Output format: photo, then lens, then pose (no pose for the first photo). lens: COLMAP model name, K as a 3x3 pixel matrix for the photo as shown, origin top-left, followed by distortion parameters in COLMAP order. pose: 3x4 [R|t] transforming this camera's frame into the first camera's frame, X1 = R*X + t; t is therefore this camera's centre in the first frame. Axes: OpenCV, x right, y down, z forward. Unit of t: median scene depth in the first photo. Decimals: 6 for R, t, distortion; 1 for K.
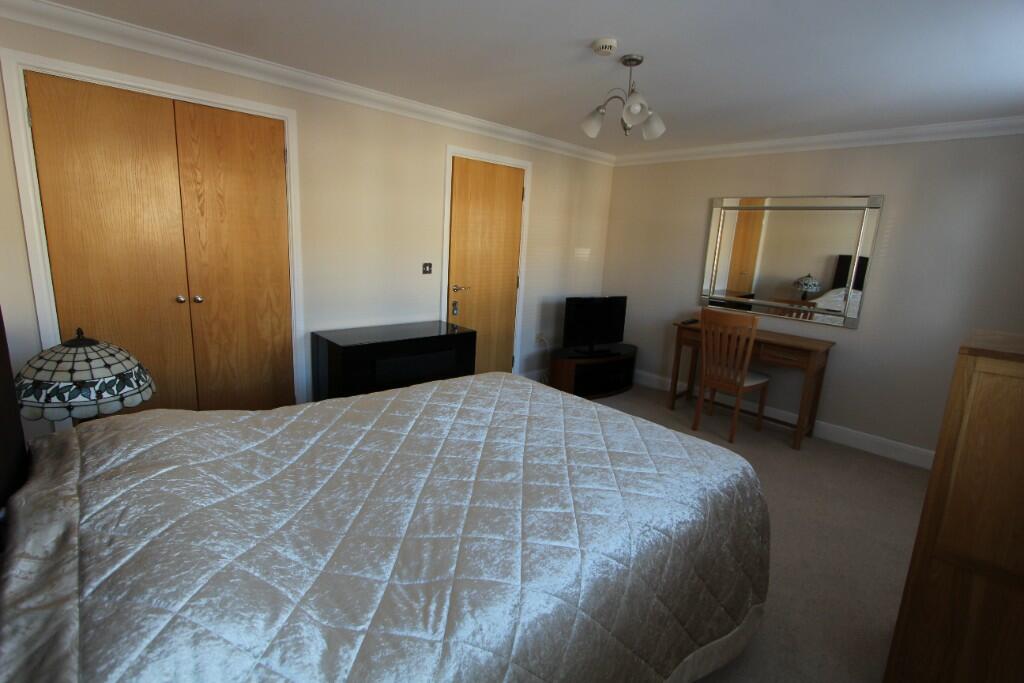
lens RADIAL K [[471.6, 0, 507.9], [0, 471.6, 334.0], [0, 0, 1]] dist [-0.017470, 0.000383]
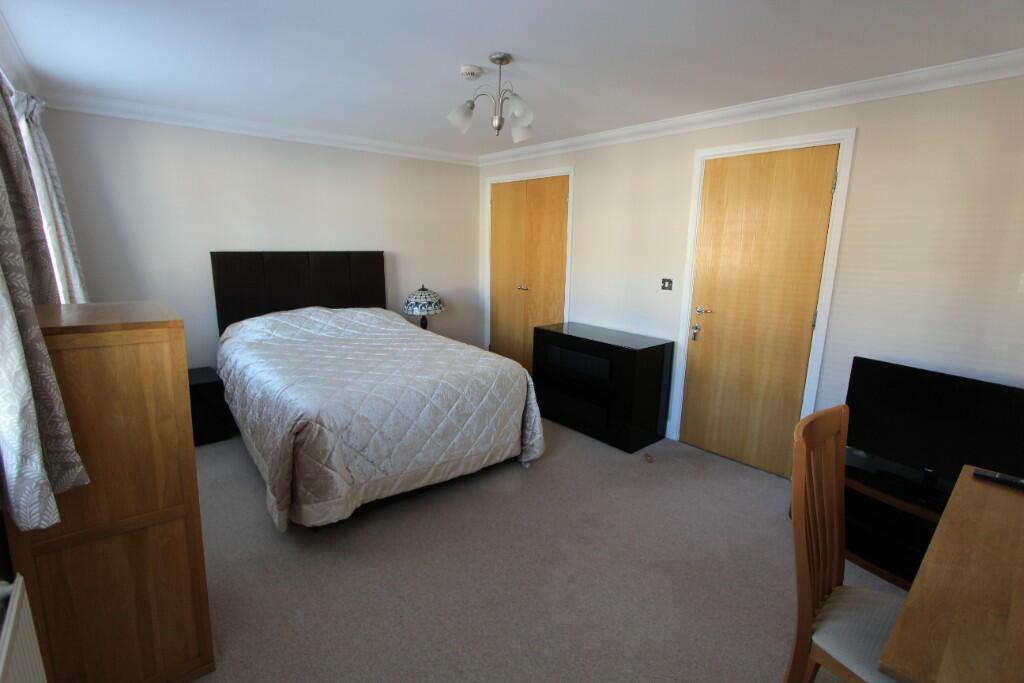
lens RADIAL K [[471.6, 0, 507.9], [0, 471.6, 334.0], [0, 0, 1]] dist [-0.017470, 0.000383]
pose [[-0.053225, 0.126168, -0.990580, 0.804780], [-0.231258, 0.963461, 0.135139, -0.095940], [0.971436, 0.236272, -0.022103, 0.726391]]
